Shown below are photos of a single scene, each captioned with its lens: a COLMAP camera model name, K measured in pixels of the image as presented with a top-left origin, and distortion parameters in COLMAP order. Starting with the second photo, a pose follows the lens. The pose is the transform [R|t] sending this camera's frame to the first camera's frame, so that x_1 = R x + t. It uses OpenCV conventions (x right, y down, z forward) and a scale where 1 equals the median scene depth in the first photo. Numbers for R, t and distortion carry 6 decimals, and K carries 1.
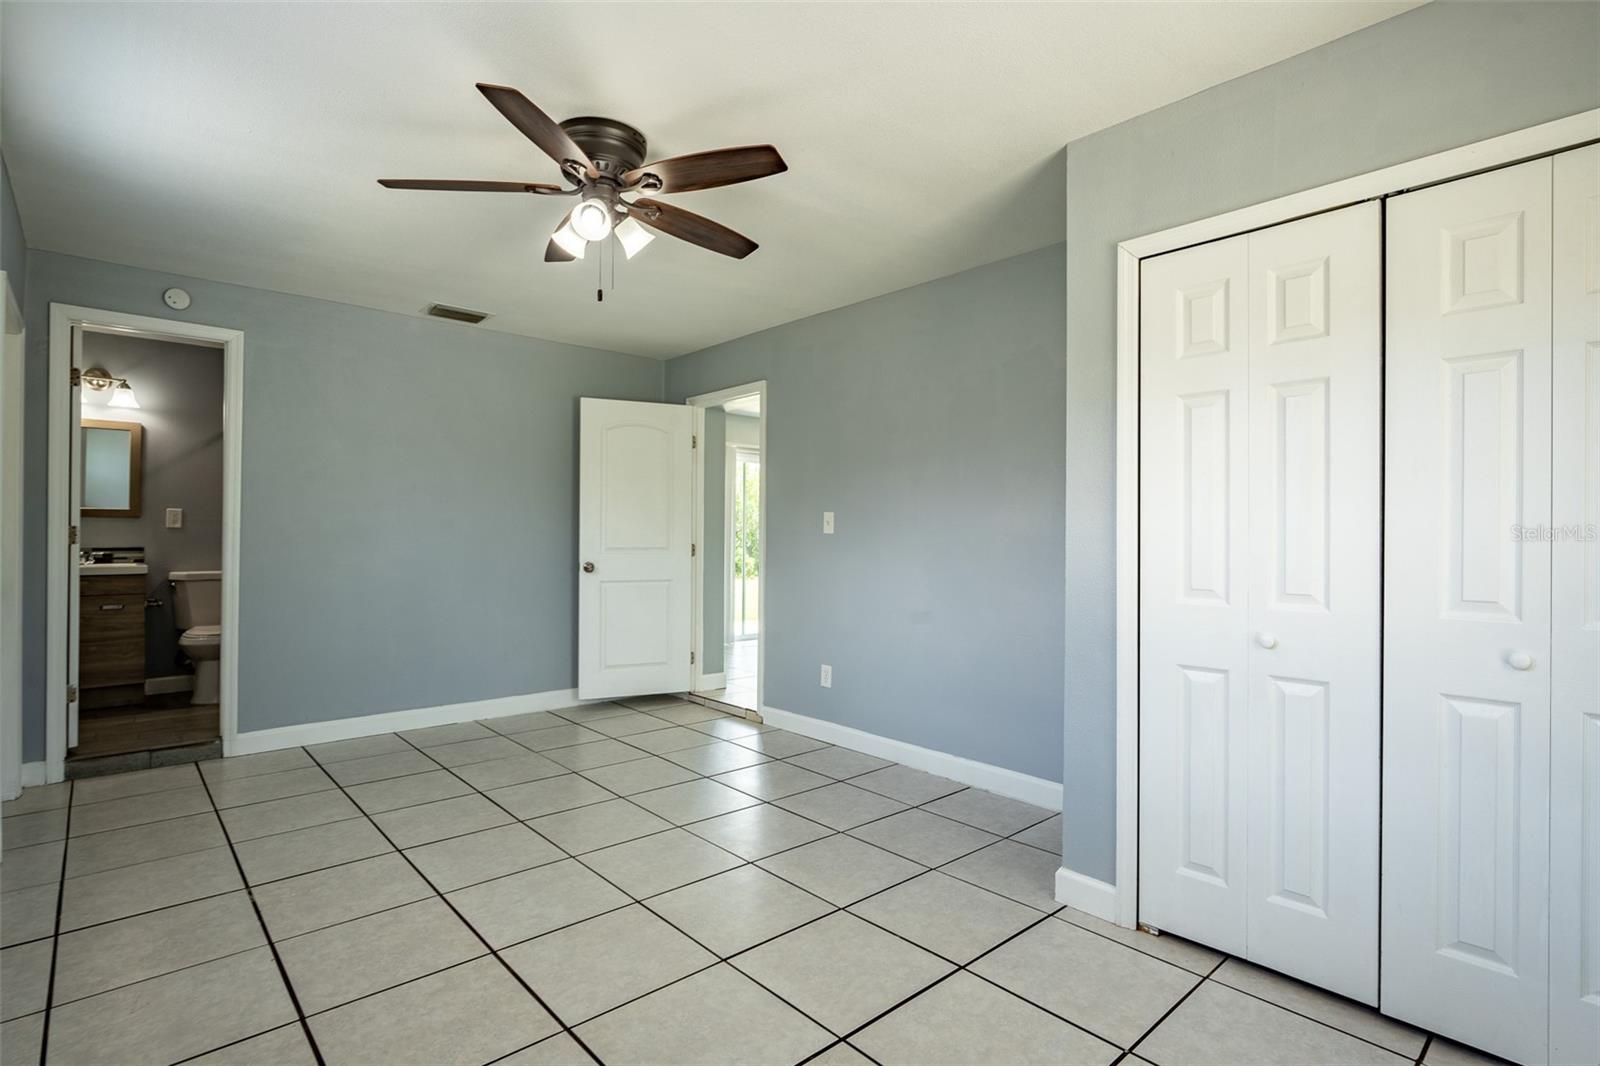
lens RADIAL K [[780.1, 0, 786.9], [0, 780.1, 532.3], [0, 0, 1]] dist [-0.006971, -0.000011]
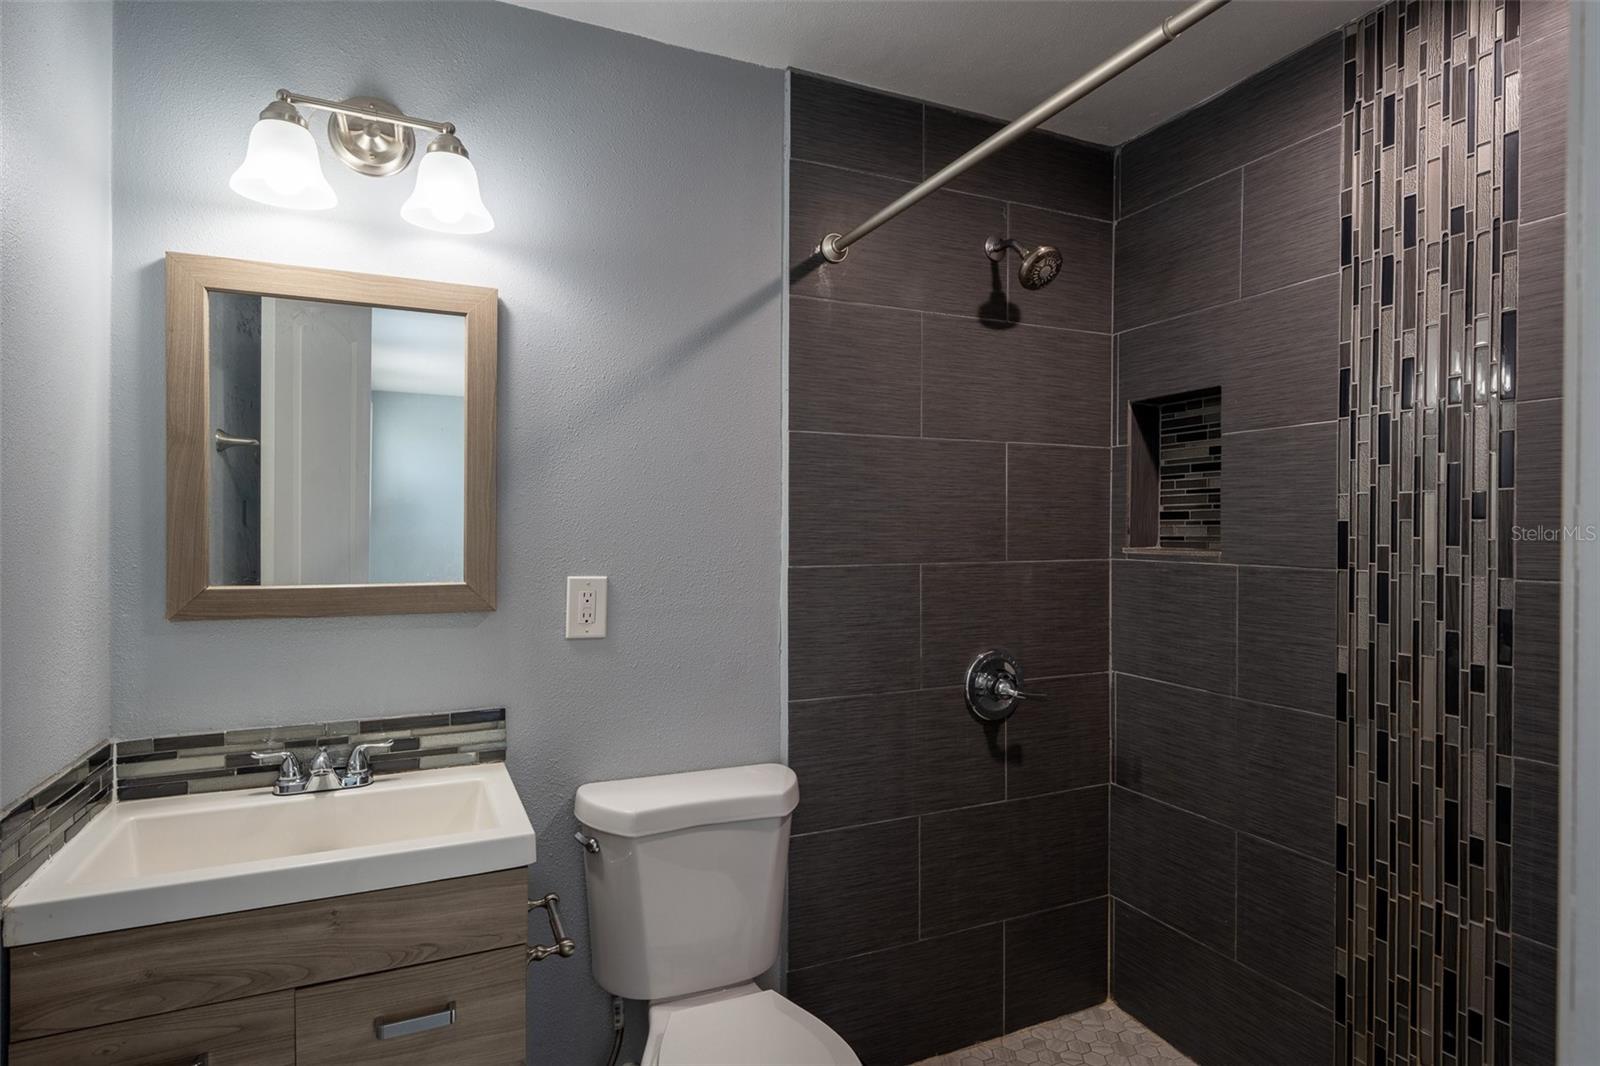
lens RADIAL K [[860.9, 0, 814.2], [0, 860.9, 529.7], [0, 0, 1]] dist [-0.006431, -0.001303]
pose [[0.959469, -0.003712, -0.281790, -0.606447], [0.004219, 0.999990, 0.001195, -0.048537], [0.281783, -0.002335, 0.959475, 0.699274]]
